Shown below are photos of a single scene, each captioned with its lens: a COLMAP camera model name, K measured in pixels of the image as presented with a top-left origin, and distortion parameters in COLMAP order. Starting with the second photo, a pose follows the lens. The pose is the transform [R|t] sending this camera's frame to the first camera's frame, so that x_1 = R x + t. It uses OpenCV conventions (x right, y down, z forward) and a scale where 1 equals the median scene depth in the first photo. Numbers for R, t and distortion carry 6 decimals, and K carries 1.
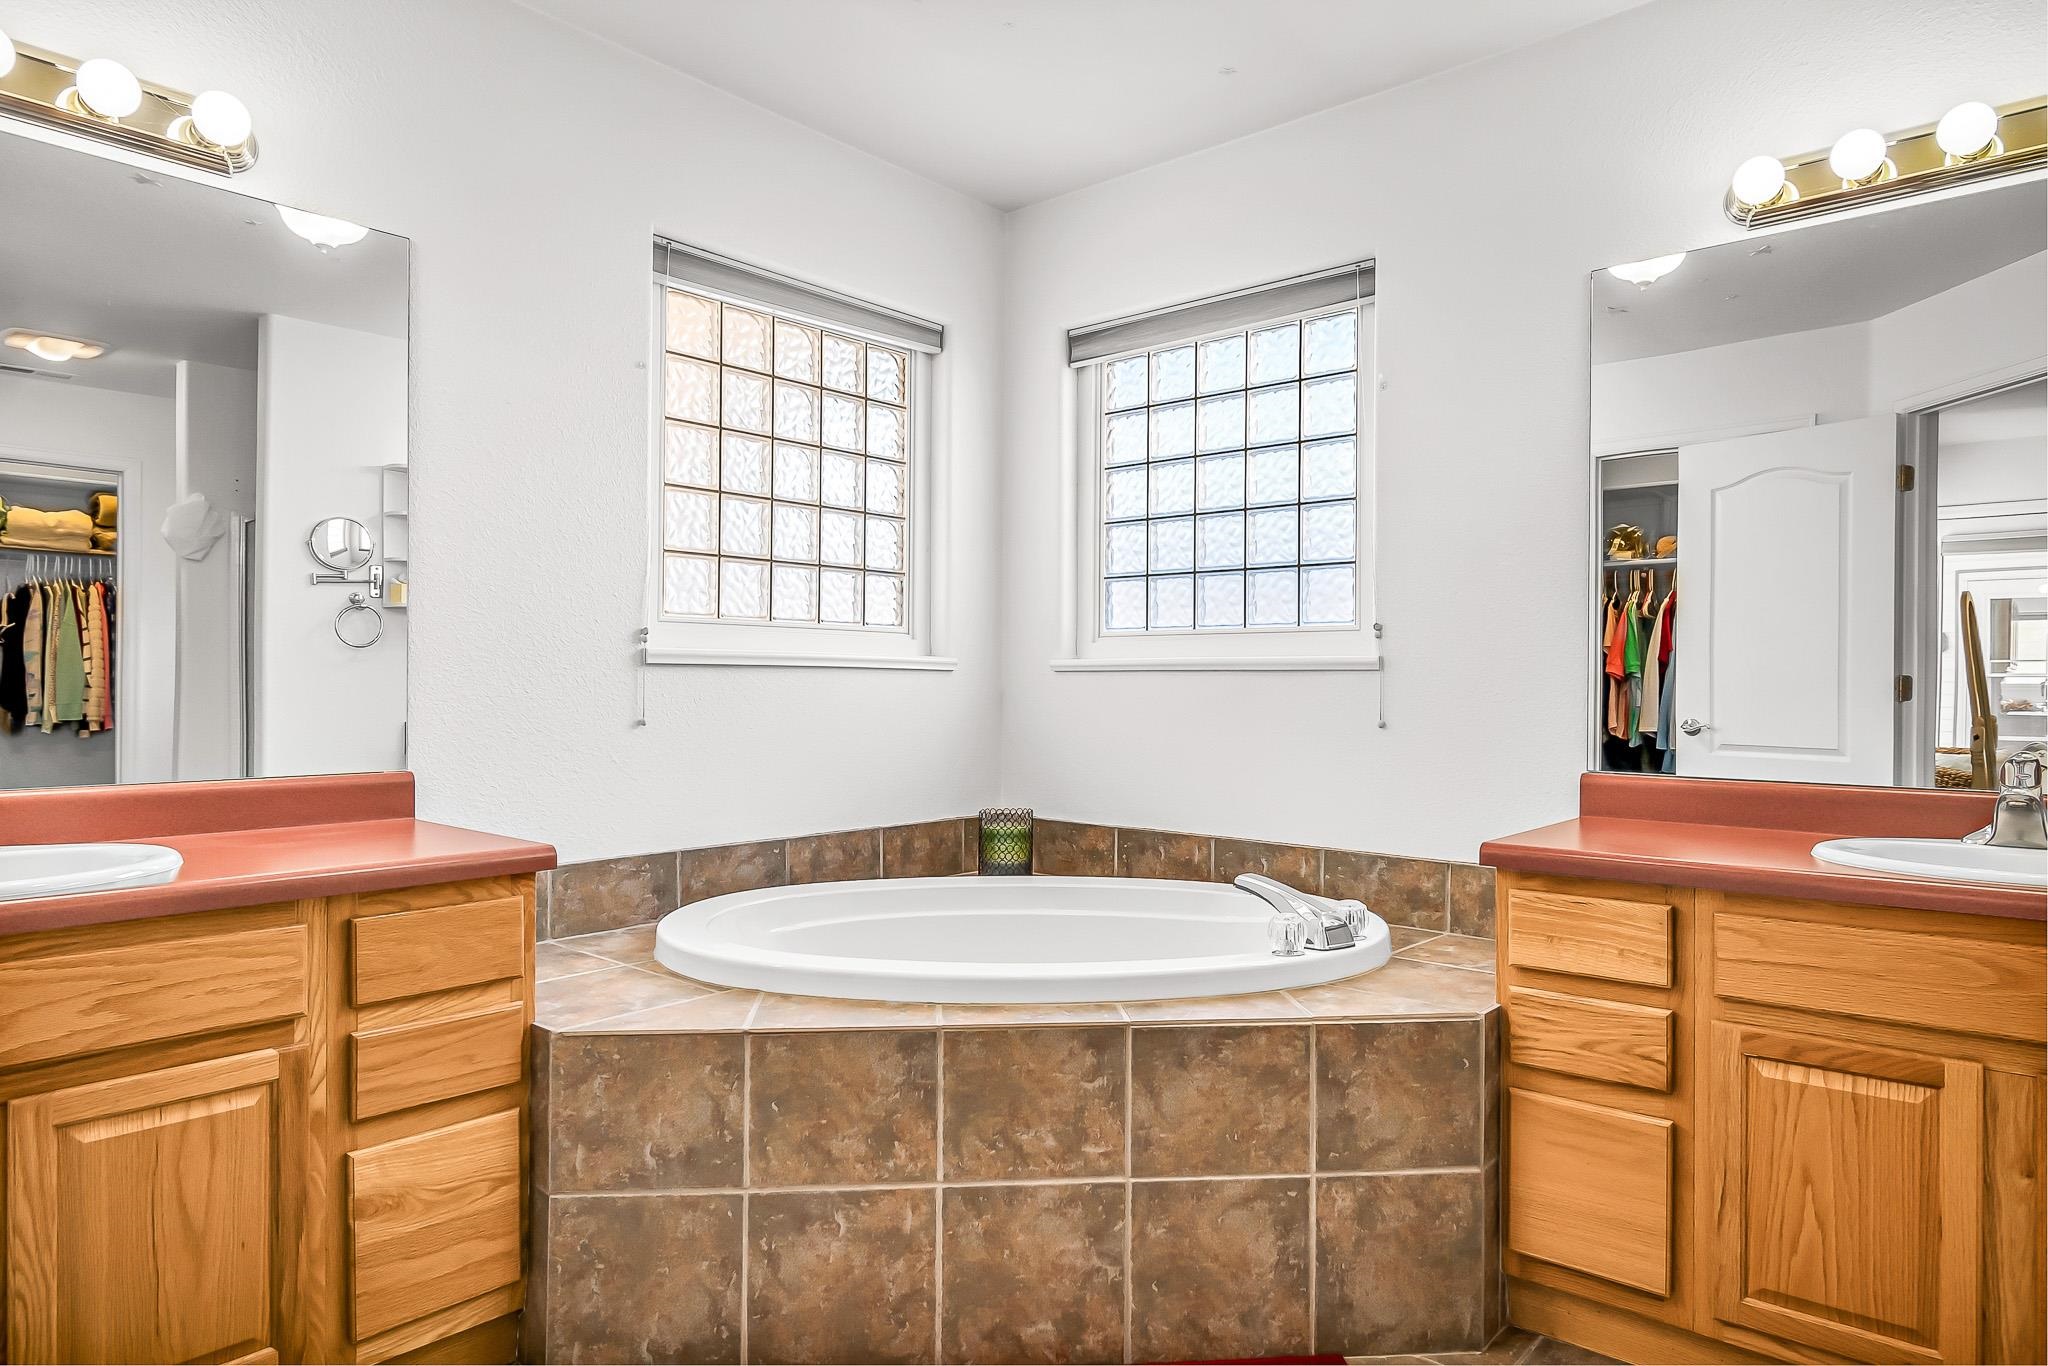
lens RADIAL K [[1227.0, 0, 1024.0], [0, 1227.0, 683.0], [0, 0, 1]] dist [-0.002397, -0.001356]
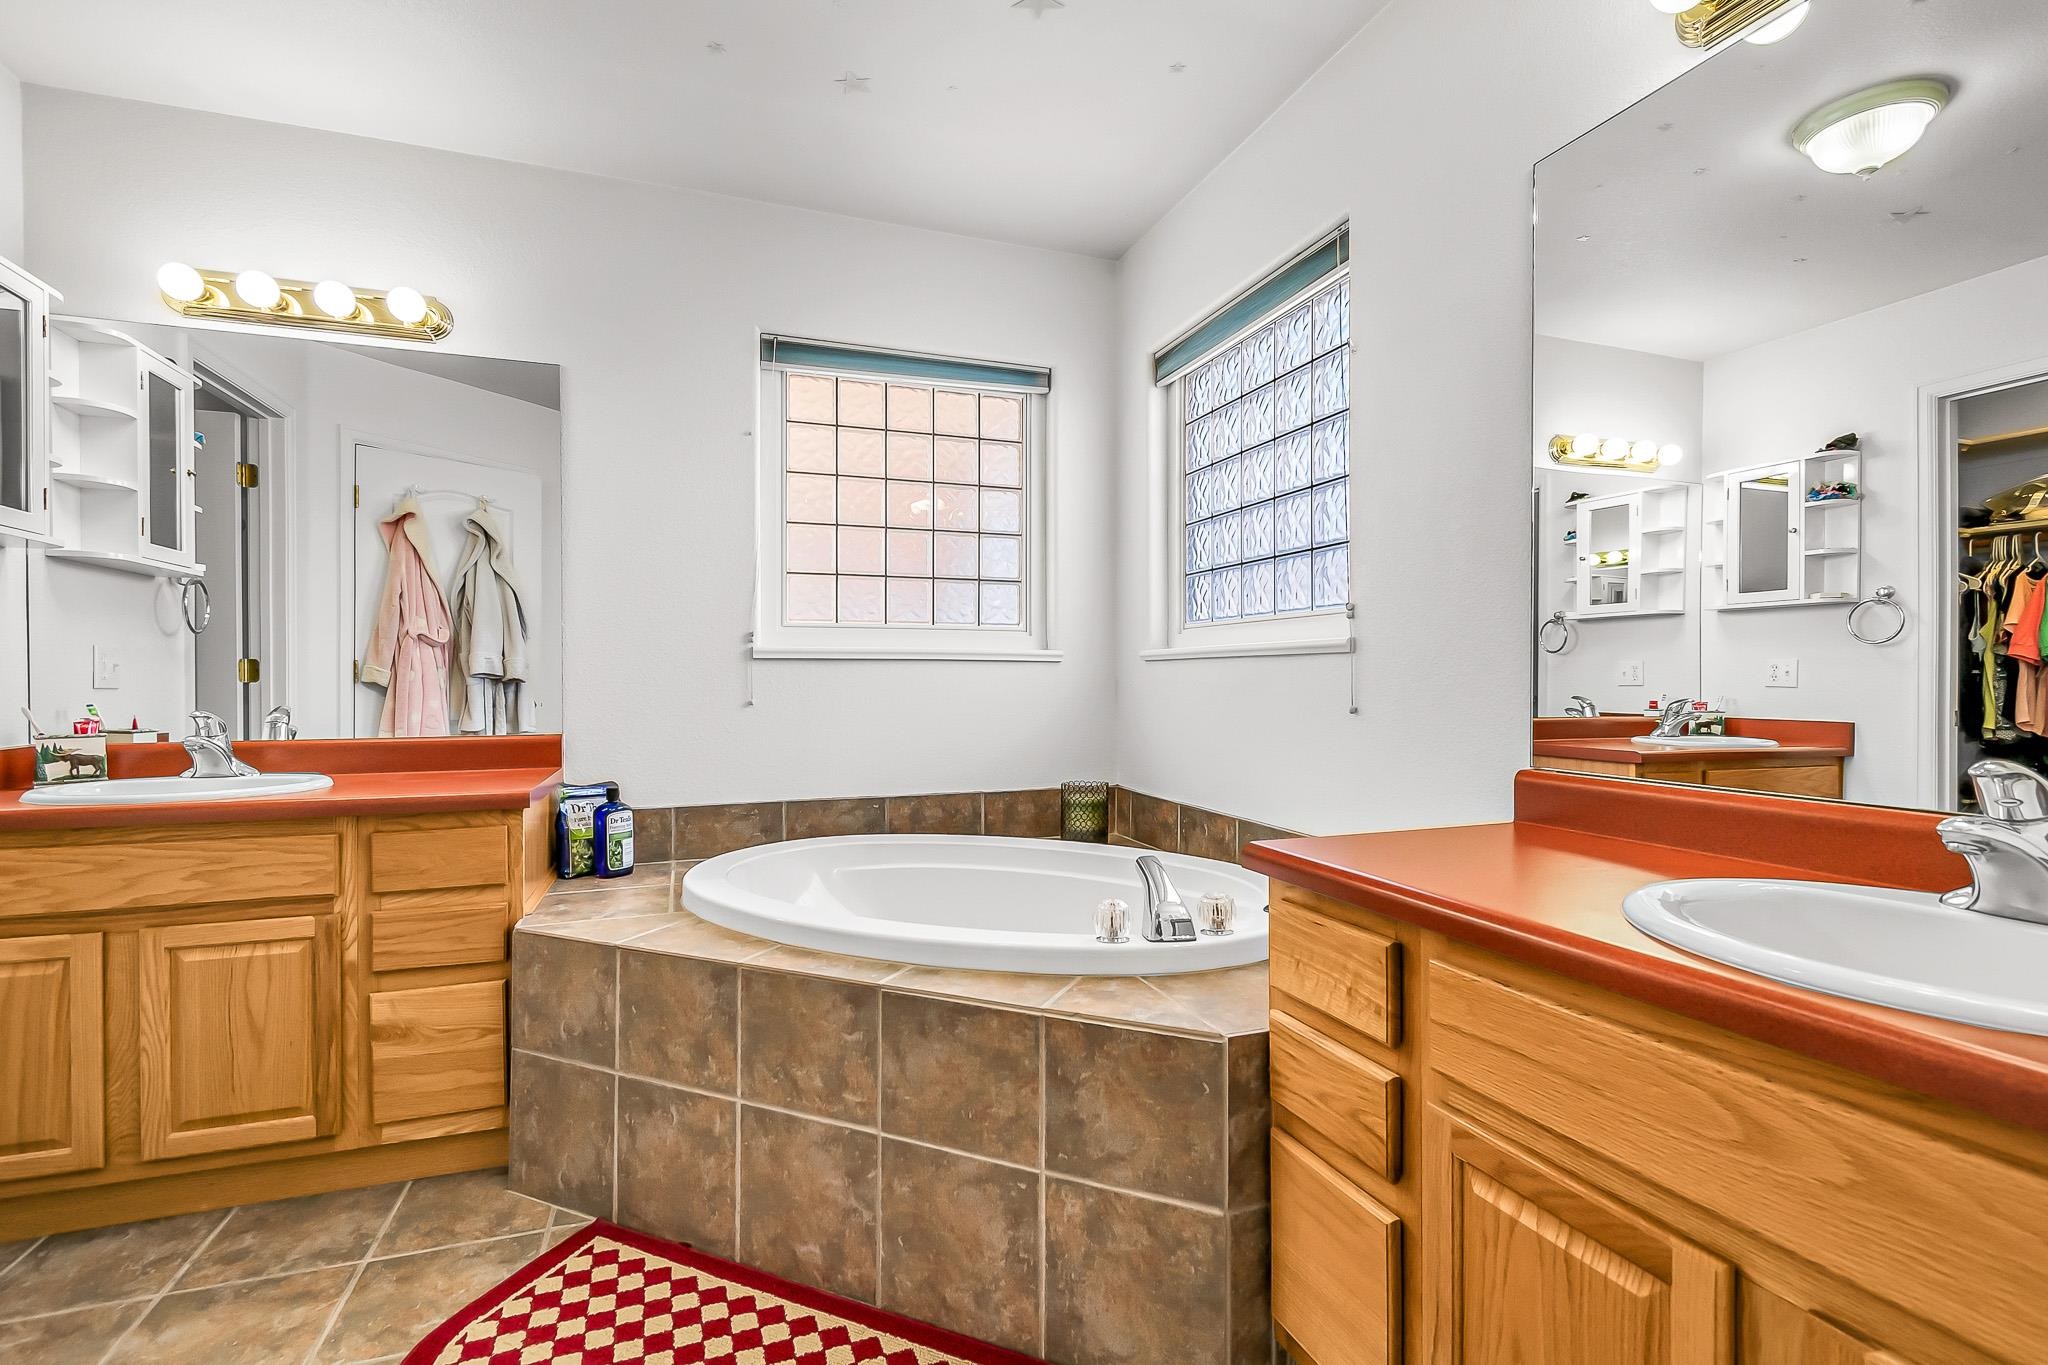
lens RADIAL K [[929.7, 0, 1024.0], [0, 929.7, 682.5], [0, 0, 1]] dist [0.003422, 0.000032]
pose [[0.875496, -0.004876, -0.483200, 0.582696], [0.006305, 0.999979, 0.001332, 0.014310], [0.483184, -0.004212, 0.875509, 0.353724]]
